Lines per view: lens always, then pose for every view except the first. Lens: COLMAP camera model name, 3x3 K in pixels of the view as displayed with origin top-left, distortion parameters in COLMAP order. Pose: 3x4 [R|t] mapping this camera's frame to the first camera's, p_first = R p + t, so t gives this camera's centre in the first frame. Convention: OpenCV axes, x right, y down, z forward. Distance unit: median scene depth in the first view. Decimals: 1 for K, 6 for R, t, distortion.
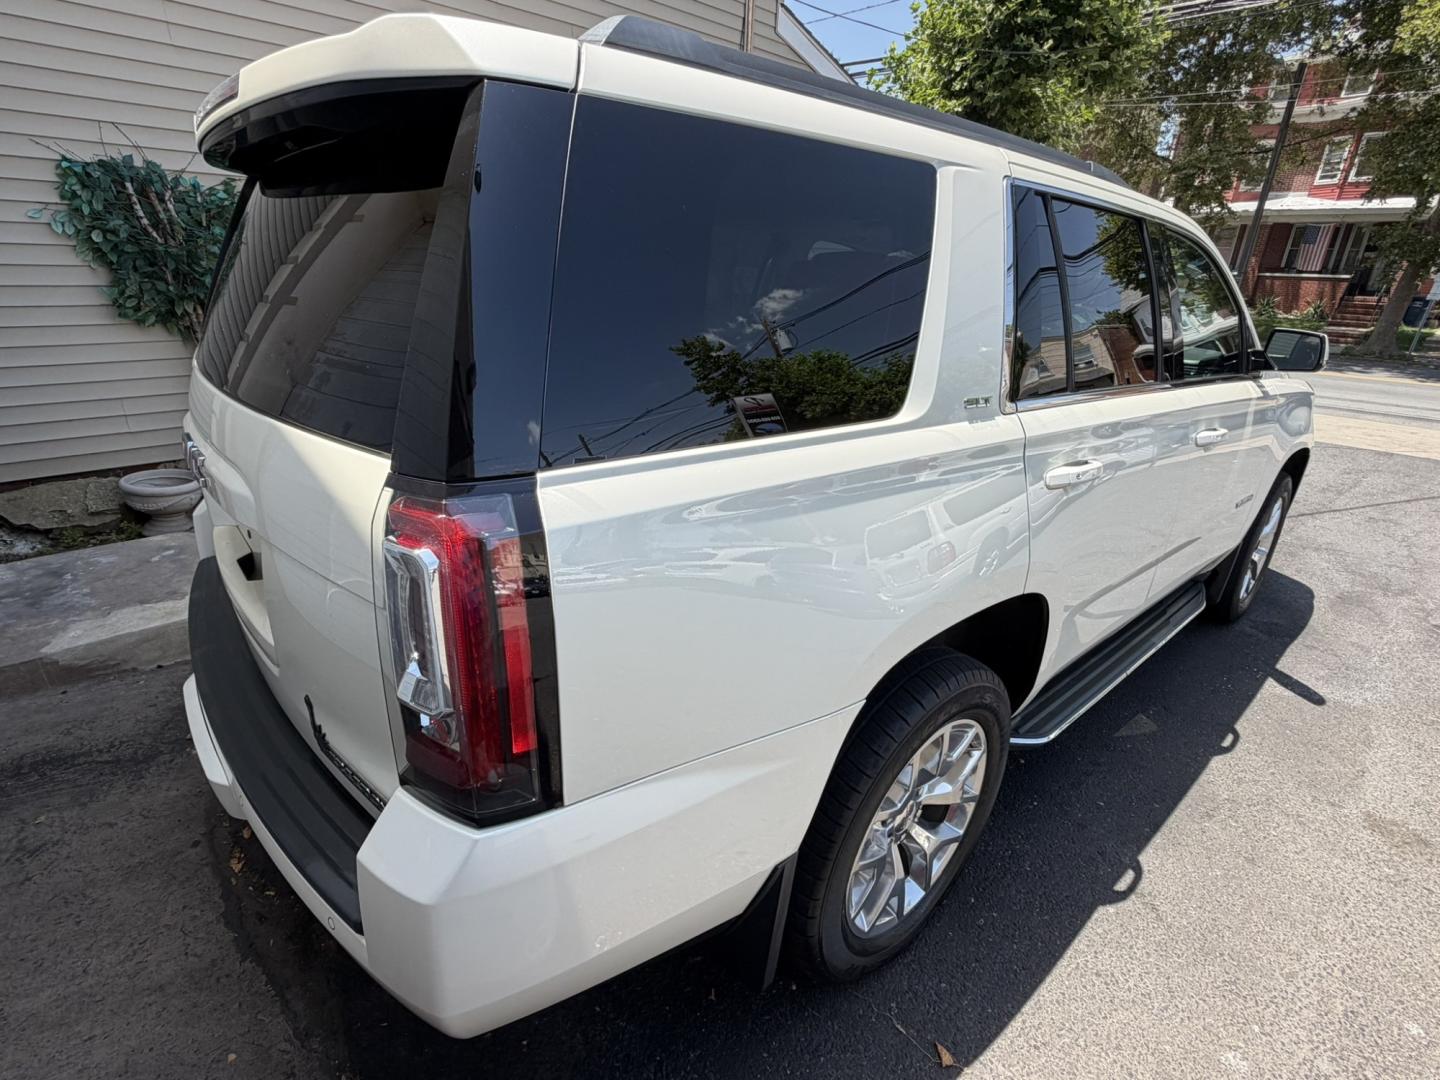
lens RADIAL K [[686.6, 0, 715.5], [0, 686.6, 540.9], [0, 0, 1]] dist [0.004238, -0.003059]
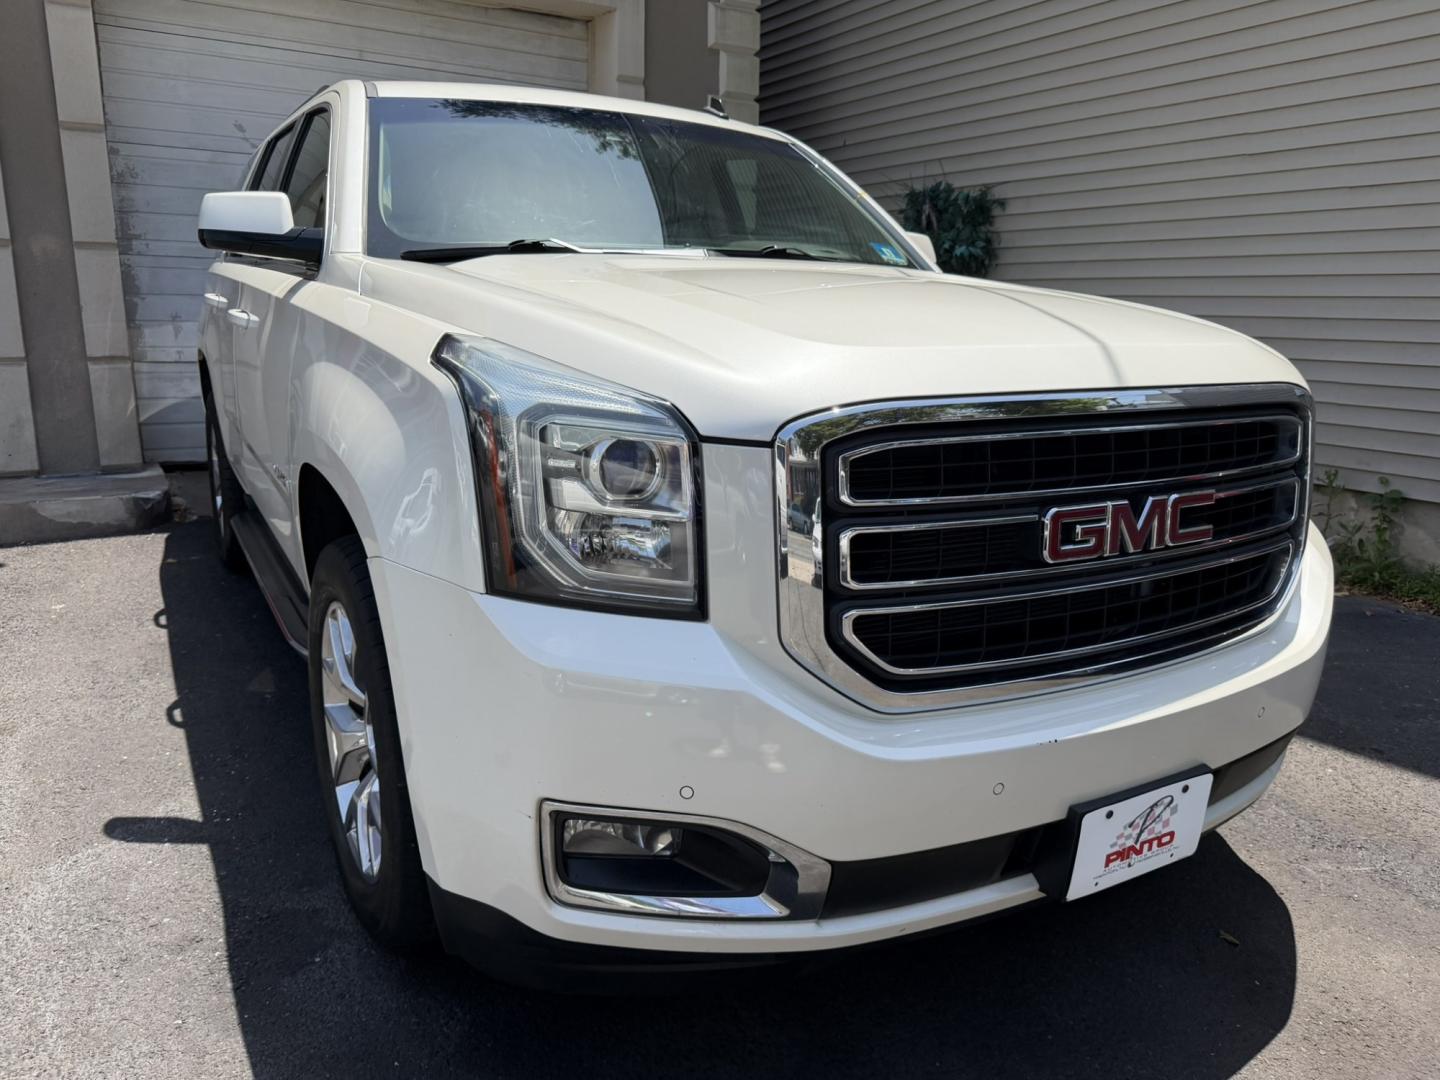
lens RADIAL K [[1020.4, 0, 706.2], [0, 1020.4, 540.7], [0, 0, 1]] dist [0.023082, -0.038470]
pose [[-0.201078, 0.186857, -0.961588, 1.403429], [-0.386377, 0.886922, 0.253144, -0.338753], [0.900156, 0.422437, -0.106143, 1.300410]]
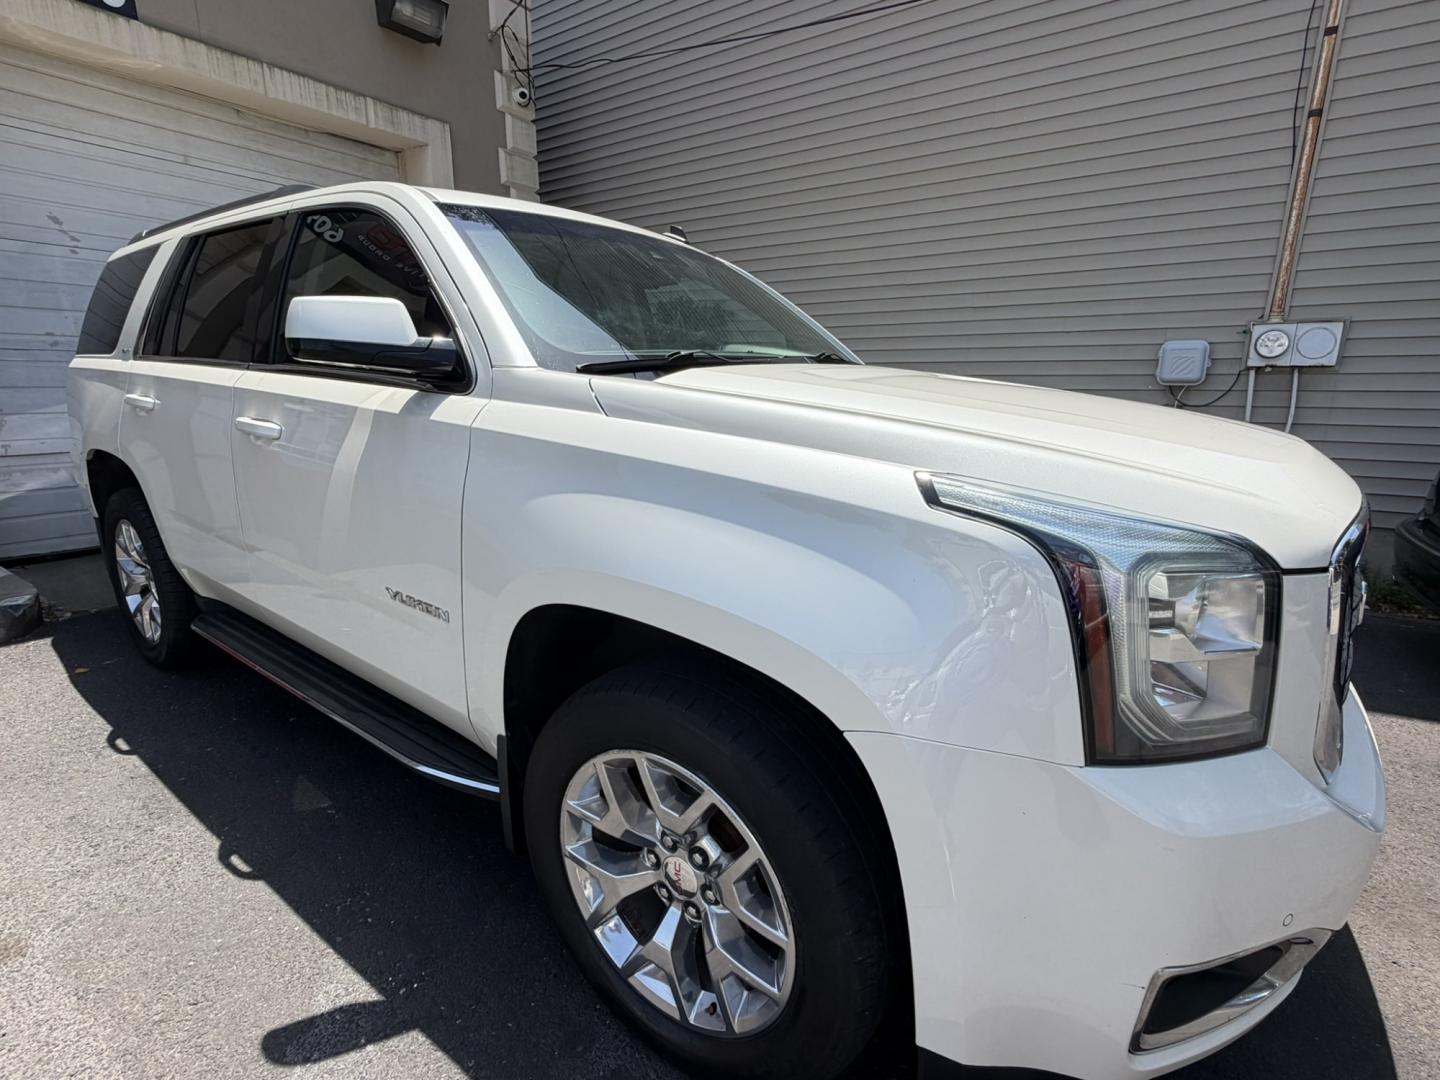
lens RADIAL K [[686.6, 0, 714.3], [0, 686.6, 540.5], [0, 0, 1]] dist [0.004238, -0.003059]
pose [[0.218329, 0.196856, -0.955814, 1.209683], [-0.359849, 0.926662, 0.108654, -0.227449], [0.907106, 0.320226, 0.273156, 0.941177]]
